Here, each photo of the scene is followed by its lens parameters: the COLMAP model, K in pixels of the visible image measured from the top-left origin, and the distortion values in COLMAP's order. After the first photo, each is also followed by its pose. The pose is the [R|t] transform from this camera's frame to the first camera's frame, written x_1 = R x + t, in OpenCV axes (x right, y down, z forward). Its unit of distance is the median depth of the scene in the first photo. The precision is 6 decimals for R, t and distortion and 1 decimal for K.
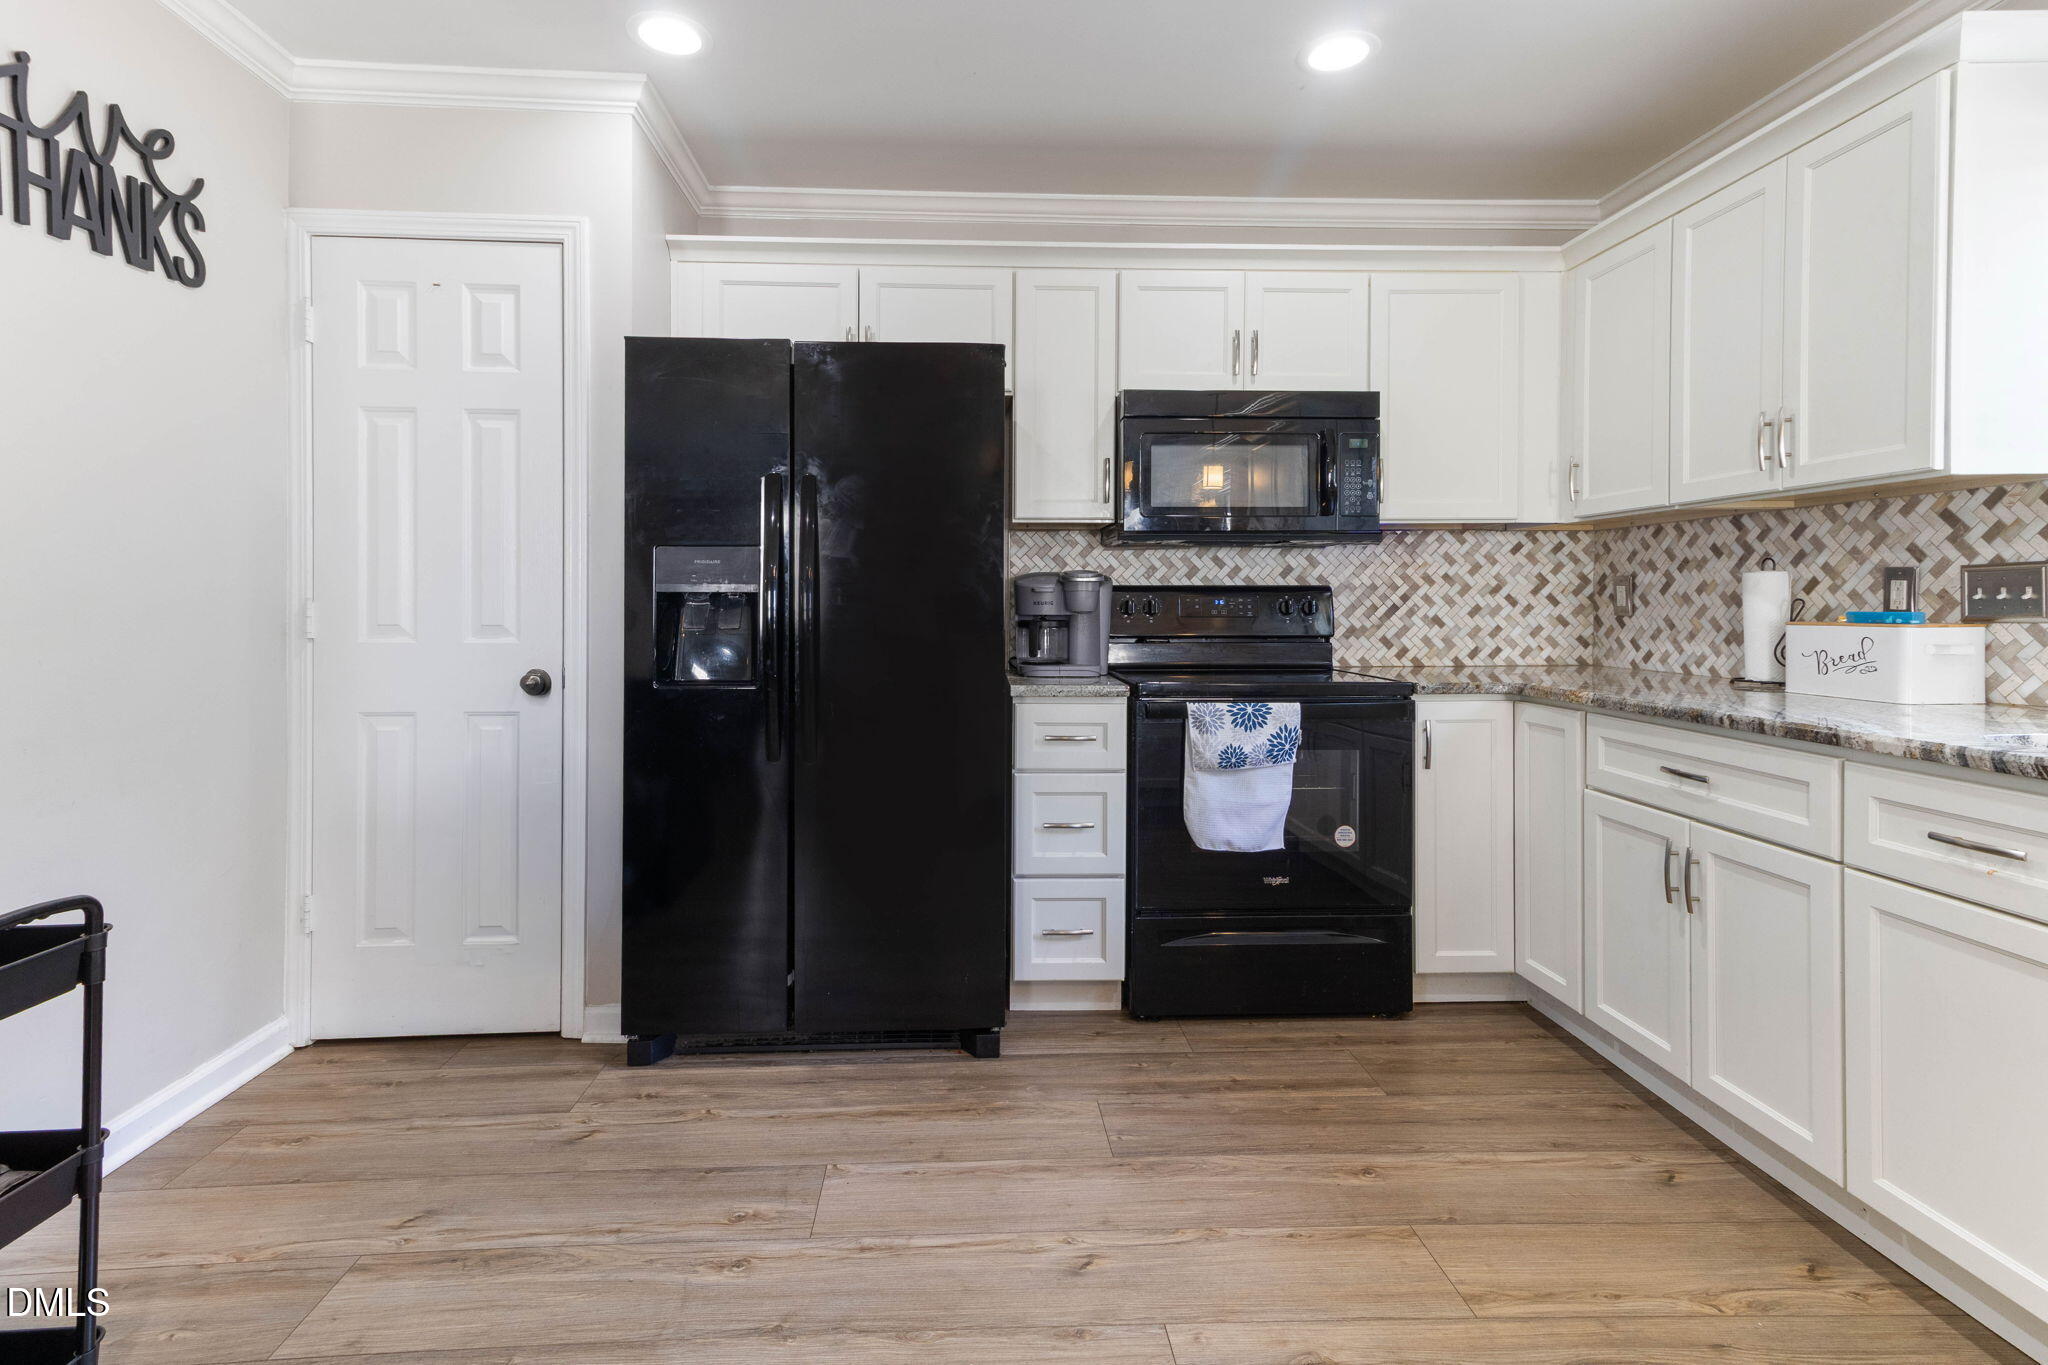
lens RADIAL K [[989.7, 0, 1003.6], [0, 989.7, 600.3], [0, 0, 1]] dist [0.029767, 0.000132]
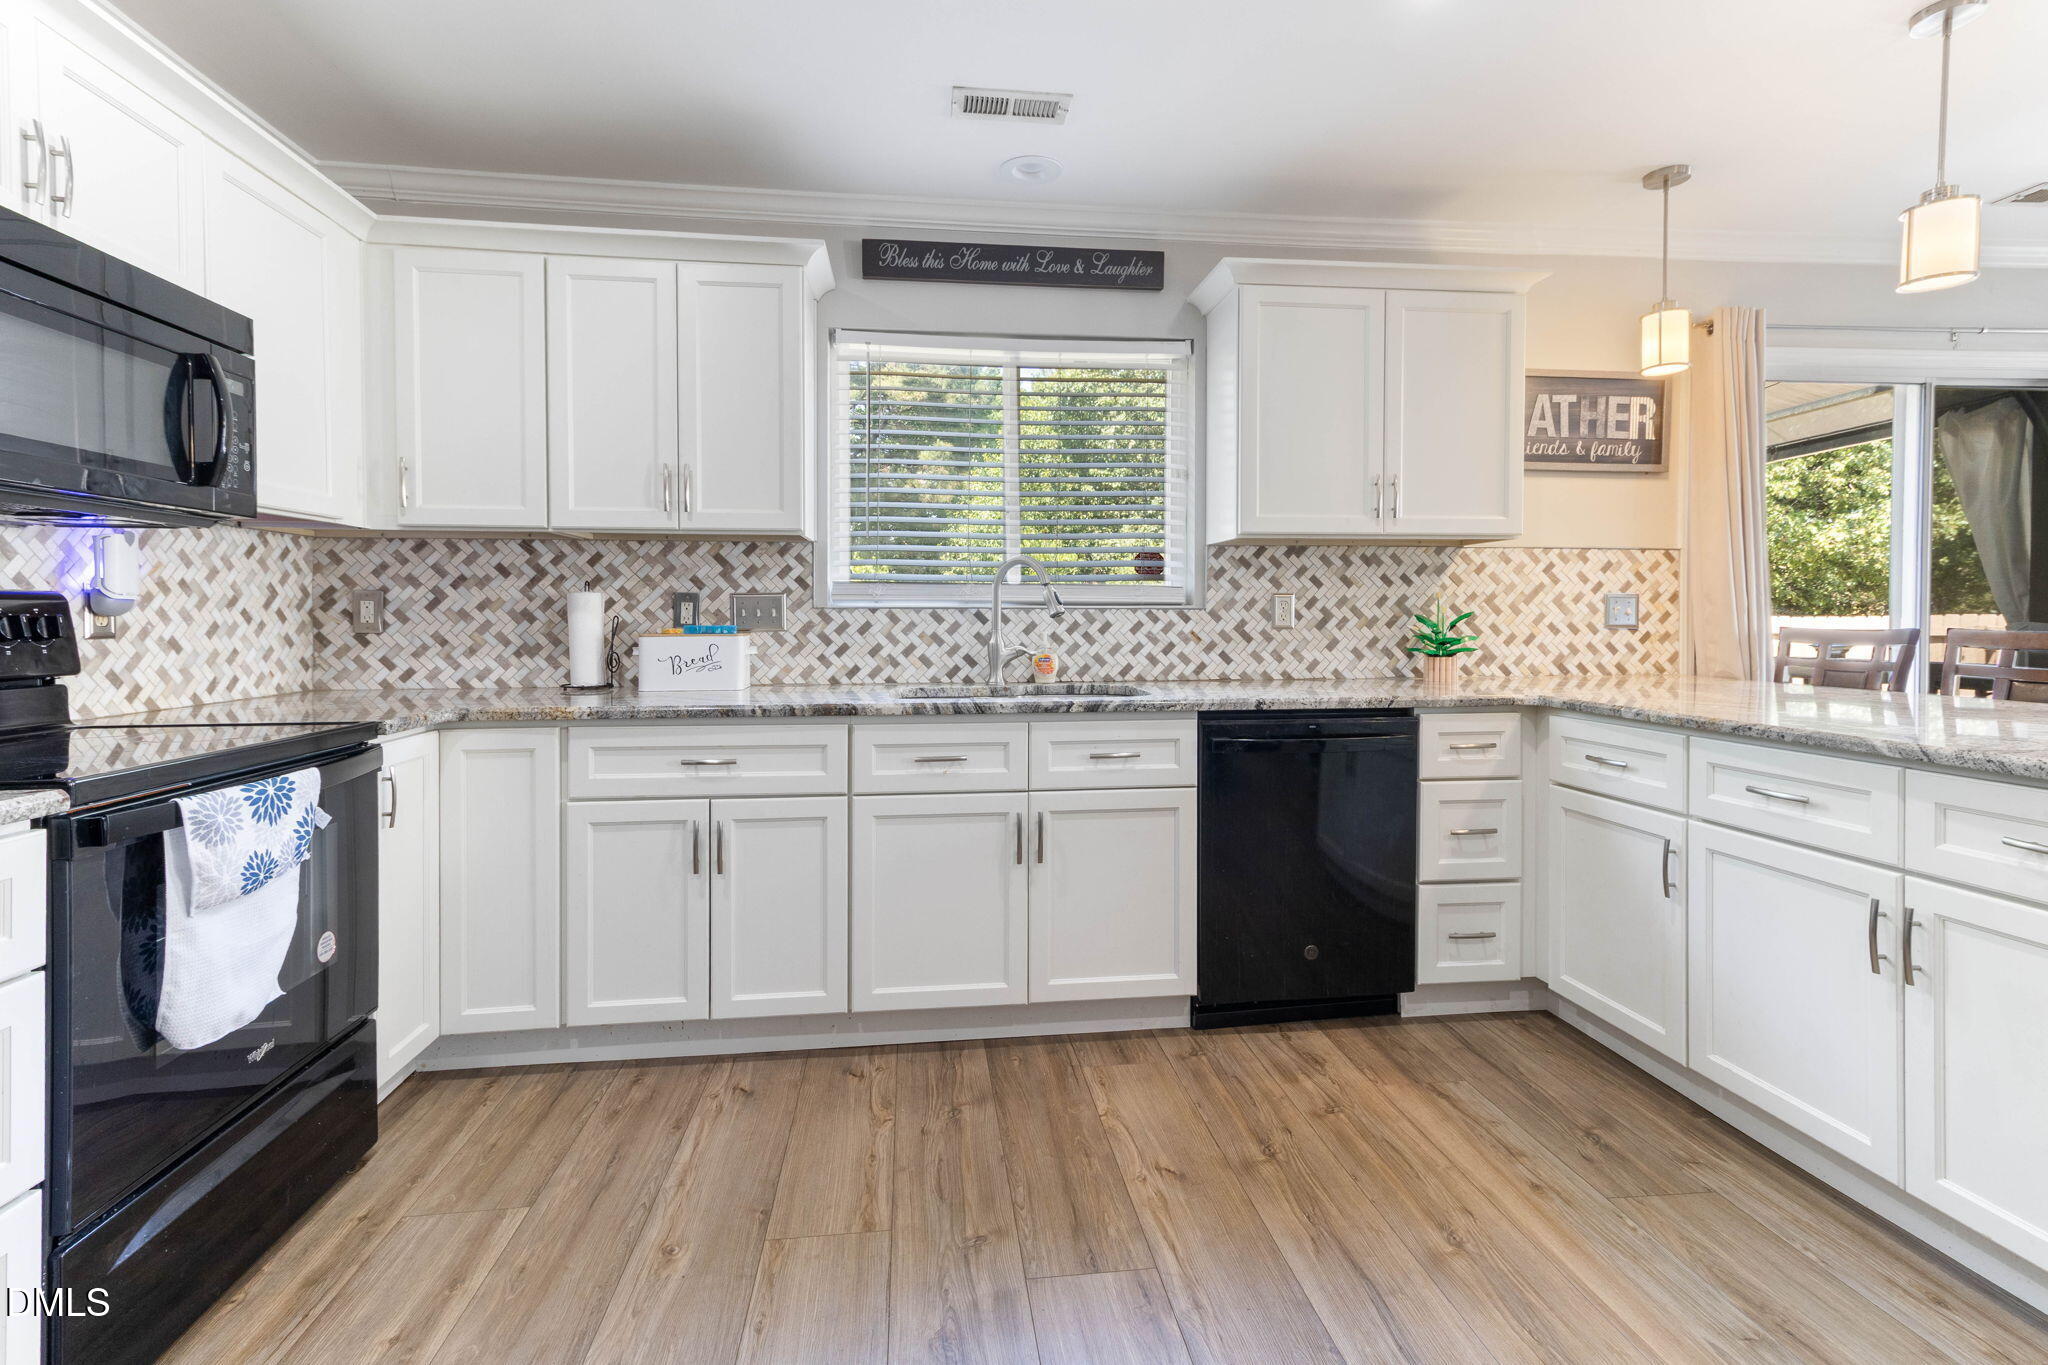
lens RADIAL K [[974.9, 0, 1017.1], [0, 974.9, 632.6], [0, 0, 1]] dist [0.024336, 0.000648]
pose [[-0.072782, -0.014430, 0.997244, -0.373096], [-0.001524, 0.999896, 0.014357, 0.001060], [-0.997347, -0.000475, -0.072796, 0.524890]]
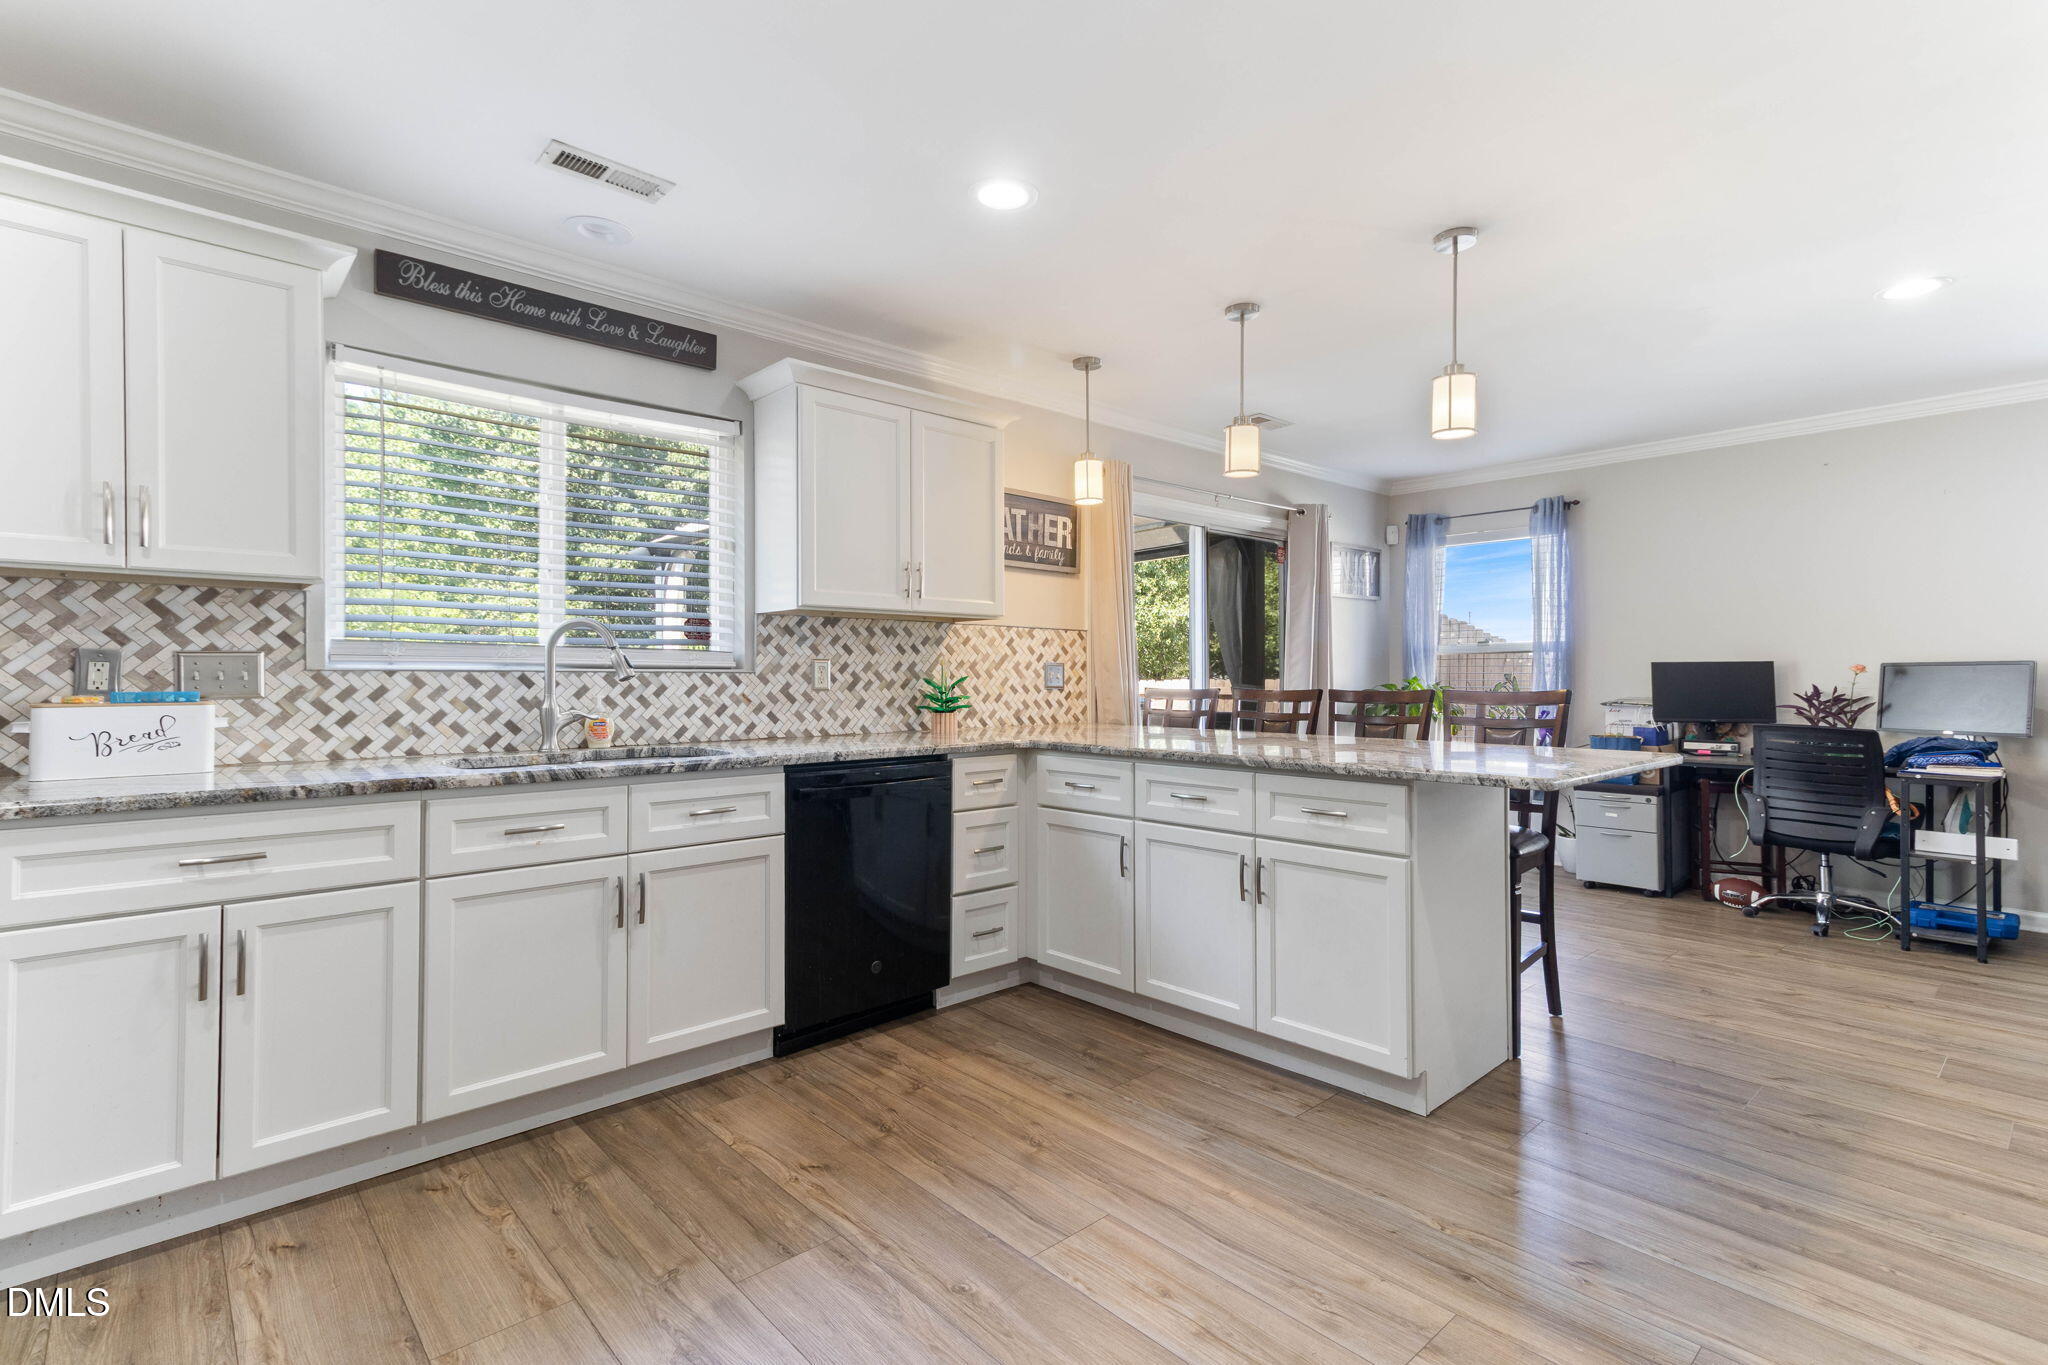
lens RADIAL K [[979.2, 0, 1033.6], [0, 979.2, 673.0], [0, 0, 1]] dist [0.028850, -0.000105]
pose [[-0.644916, 0.006281, 0.764228, -0.419374], [-0.000476, 0.999963, -0.008620, 0.000178], [-0.764253, -0.005923, -0.644889, 0.749499]]
